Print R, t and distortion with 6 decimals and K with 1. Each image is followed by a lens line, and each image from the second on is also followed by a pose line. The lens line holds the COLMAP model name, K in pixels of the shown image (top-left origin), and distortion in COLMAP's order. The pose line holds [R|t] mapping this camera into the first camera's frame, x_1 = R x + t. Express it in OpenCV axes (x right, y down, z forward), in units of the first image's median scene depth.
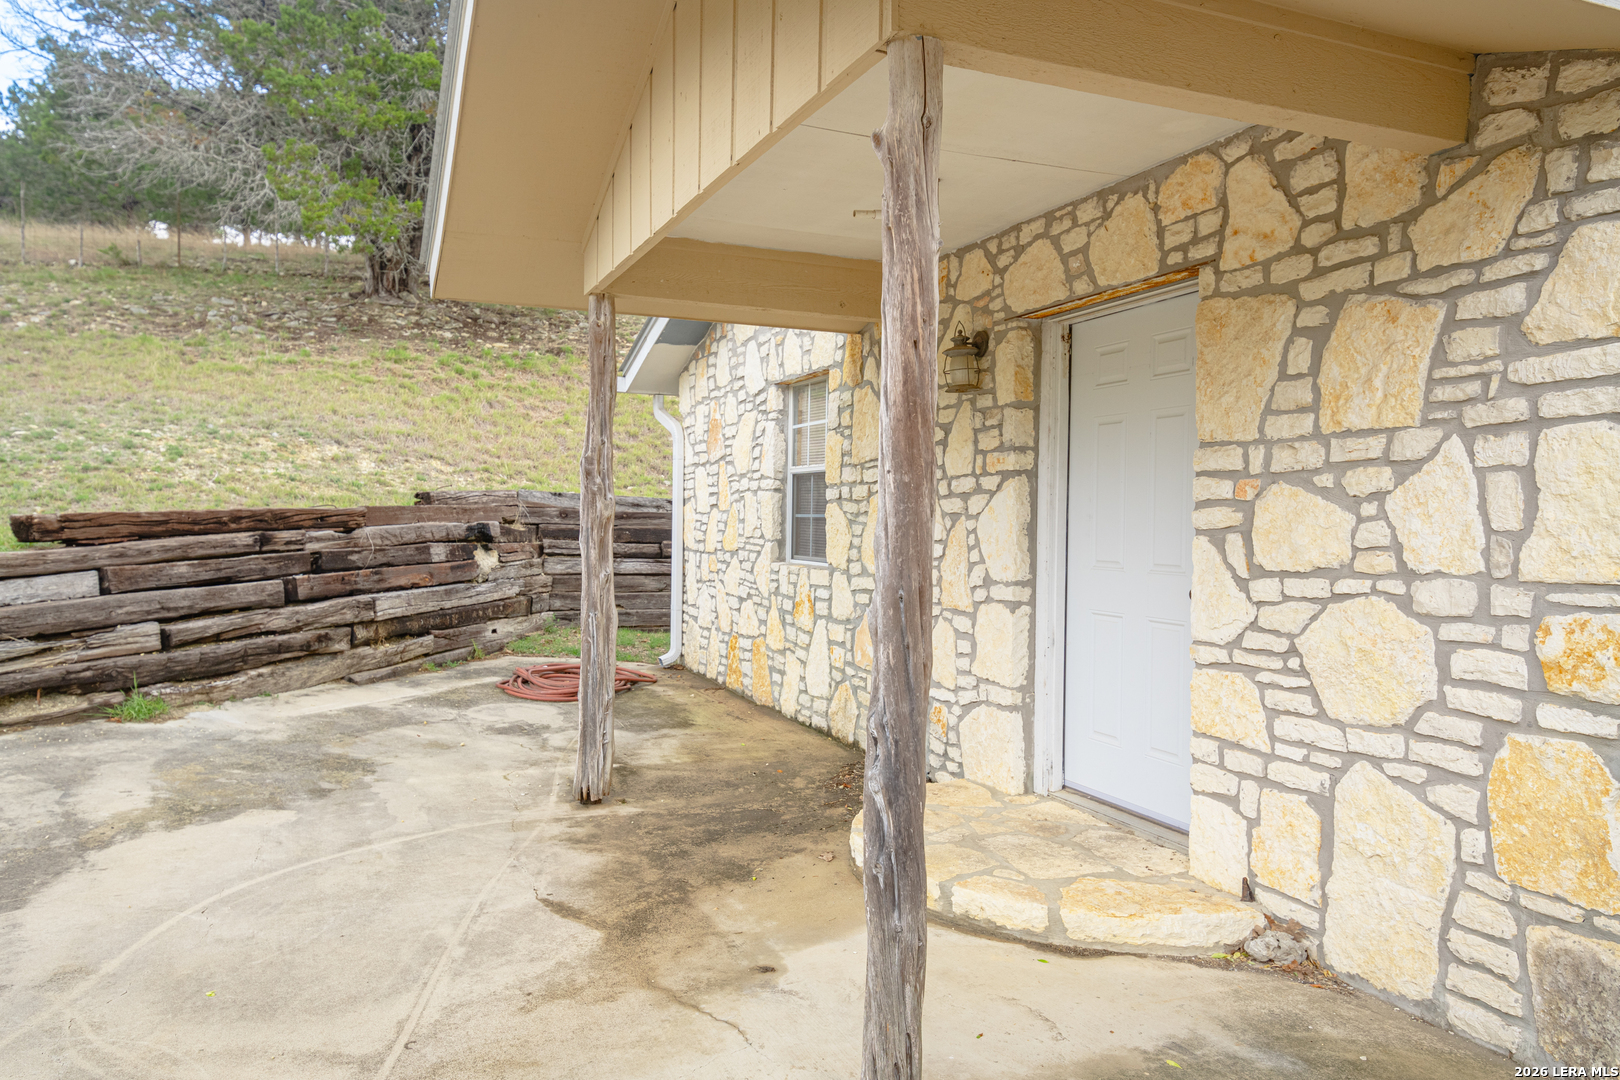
lens RADIAL K [[1108.3, 0, 804.6], [0, 1108.3, 539.5], [0, 0, 1]] dist [0.002741, 0.000520]
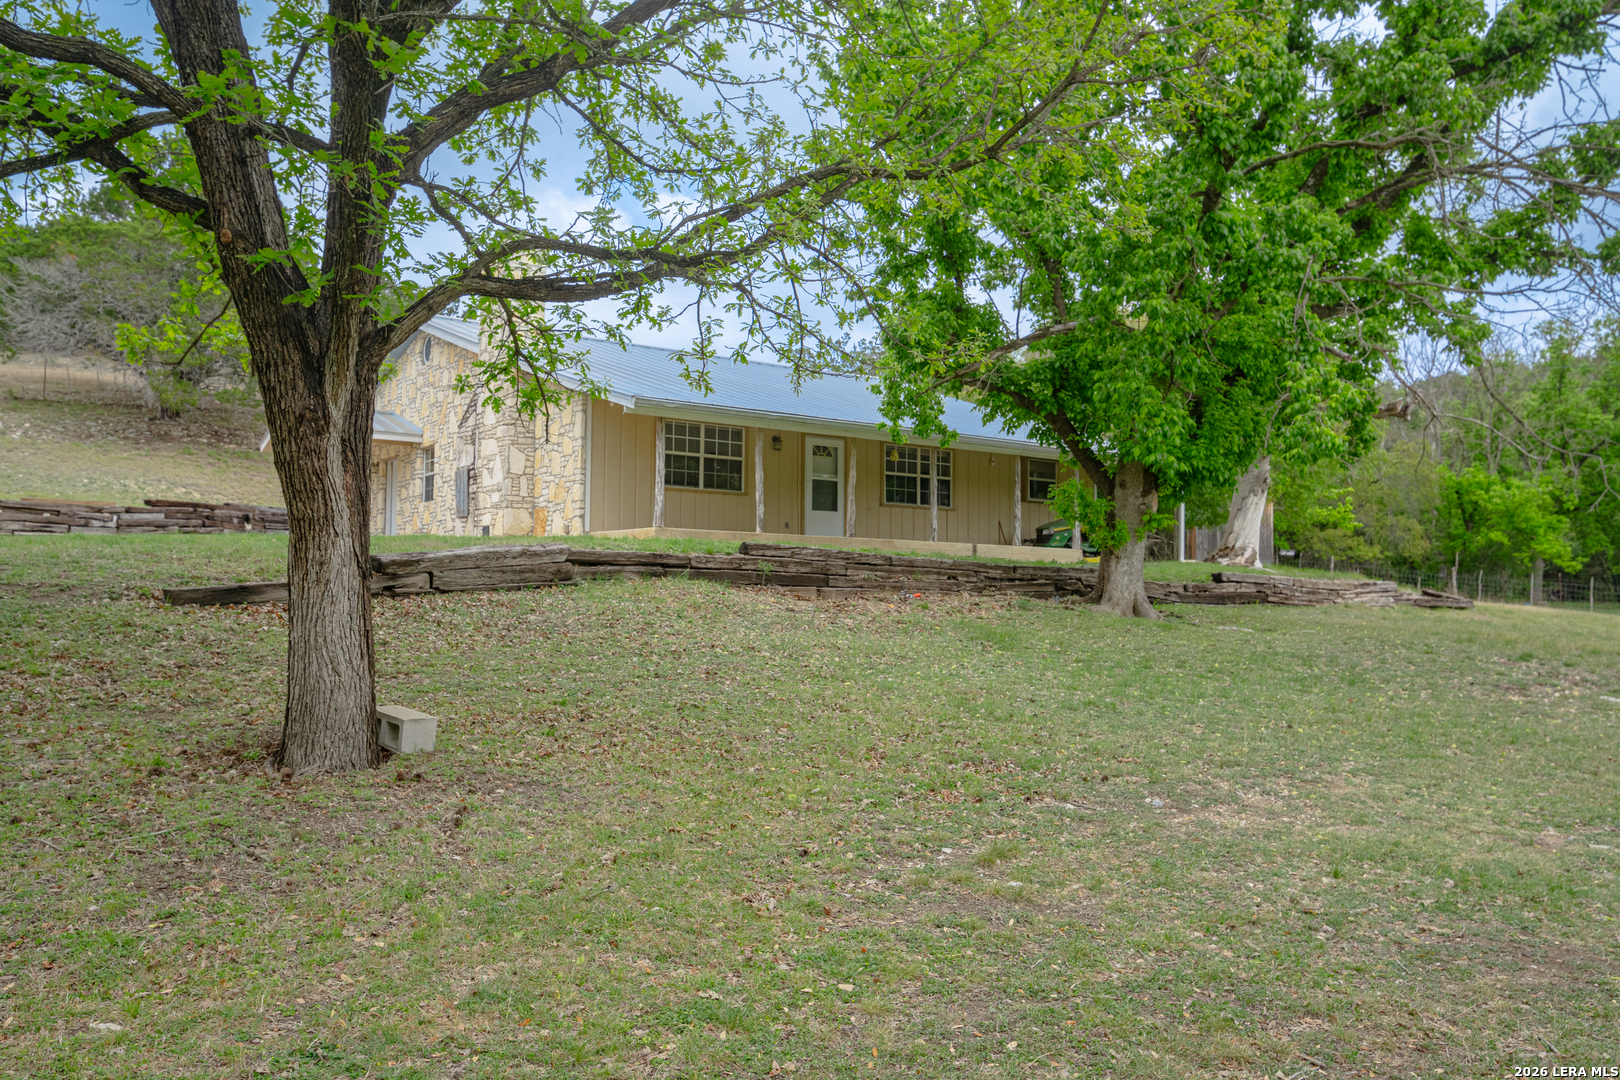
lens RADIAL K [[1367.7, 0, 809.3], [0, 1367.7, 539.1], [0, 0, 1]] dist [0.005655, 0.001951]
pose [[0.977111, -0.001320, 0.212726, 0.464914], [0.018229, 0.996822, -0.077545, 0.427600], [-0.211947, 0.079648, 0.974030, -3.370562]]
